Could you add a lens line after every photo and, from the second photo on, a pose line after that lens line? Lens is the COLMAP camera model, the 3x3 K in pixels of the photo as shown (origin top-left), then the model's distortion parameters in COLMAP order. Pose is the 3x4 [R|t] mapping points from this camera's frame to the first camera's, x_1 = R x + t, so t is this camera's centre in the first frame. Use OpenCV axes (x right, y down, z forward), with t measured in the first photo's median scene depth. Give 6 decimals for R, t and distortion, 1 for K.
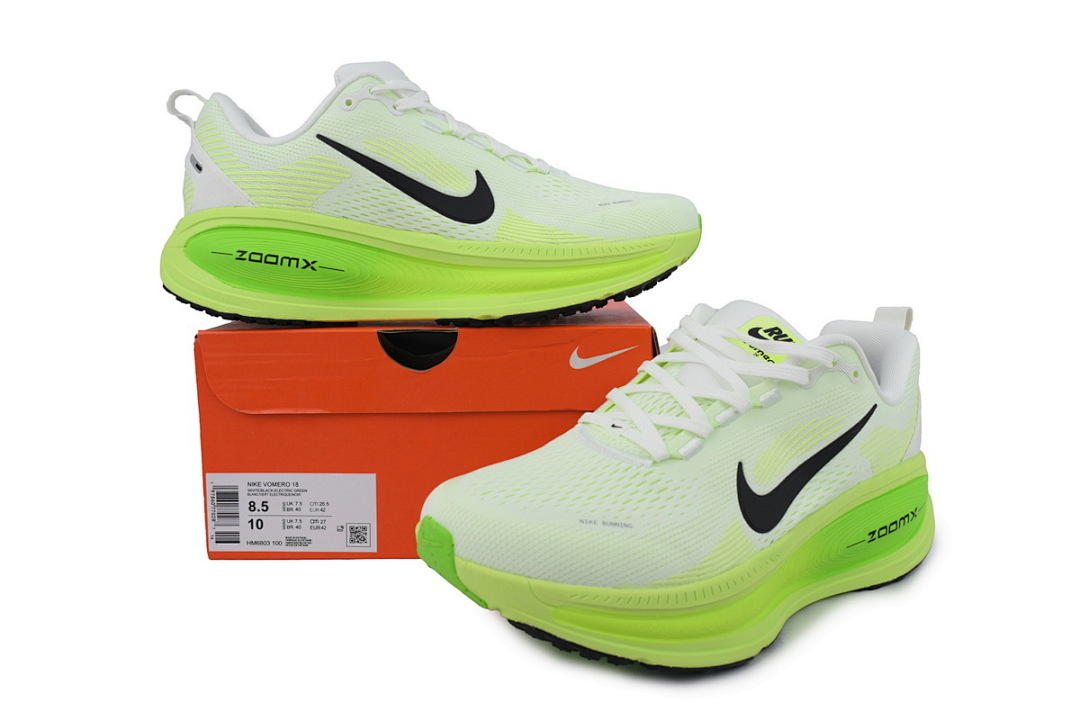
lens RADIAL K [[899.7, 0, 540.0], [0, 899.7, 360.0], [0, 0, 1]] dist [0.050813, 0.000774]
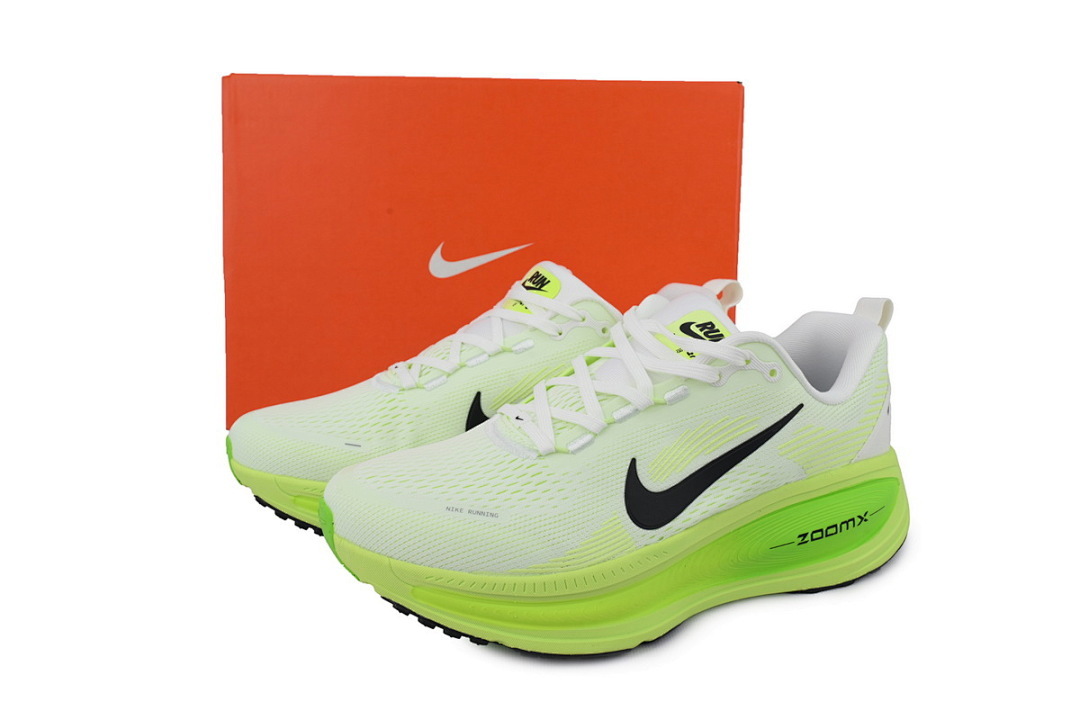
lens RADIAL K [[899.7, 0, 540.0], [0, 899.7, 360.0], [0, 0, 1]] dist [0.050813, 0.000774]
pose [[0.969763, 0.020057, -0.243224, 0.364329], [-0.010939, 0.999188, 0.038782, -0.035266], [0.243804, -0.034948, 0.969195, -0.001105]]
